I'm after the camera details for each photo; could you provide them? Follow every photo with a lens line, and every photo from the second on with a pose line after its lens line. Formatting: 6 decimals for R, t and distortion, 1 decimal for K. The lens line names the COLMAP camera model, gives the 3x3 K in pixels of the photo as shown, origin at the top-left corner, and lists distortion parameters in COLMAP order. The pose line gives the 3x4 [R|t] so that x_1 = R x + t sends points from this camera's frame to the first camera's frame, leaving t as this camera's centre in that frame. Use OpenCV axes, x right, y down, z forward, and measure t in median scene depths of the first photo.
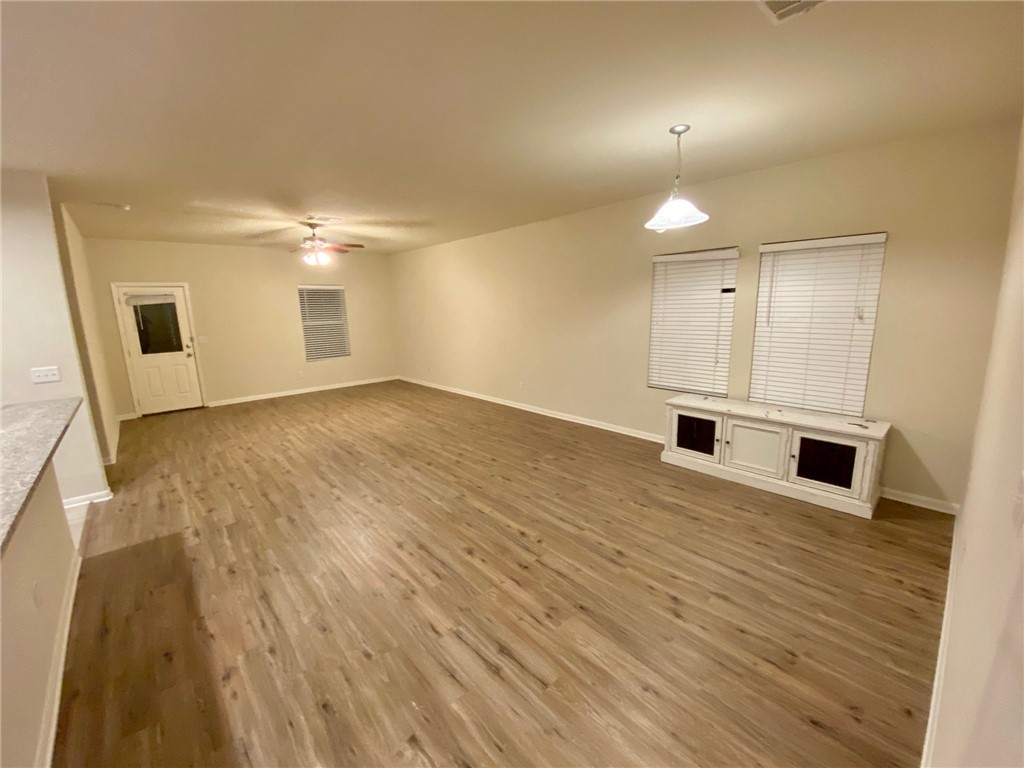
lens RADIAL K [[420.6, 0, 508.5], [0, 420.6, 379.9], [0, 0, 1]] dist [-0.002125, -0.000063]
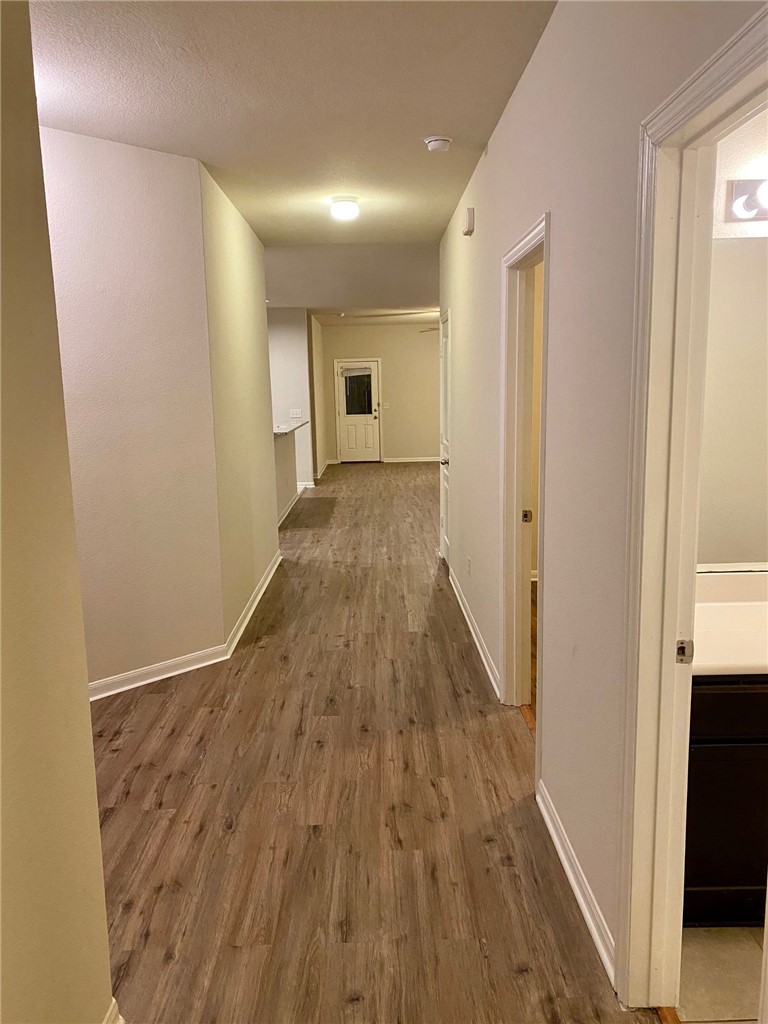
lens RADIAL K [[774.5, 0, 384.5], [0, 774.5, 511.7], [0, 0, 1]] dist [-0.000447, 0.000015]
pose [[0.756719, 0.112368, -0.644011, 0.803308], [-0.117945, 0.992418, 0.034572, 0.143472], [0.643013, 0.049796, 0.764235, -0.746431]]
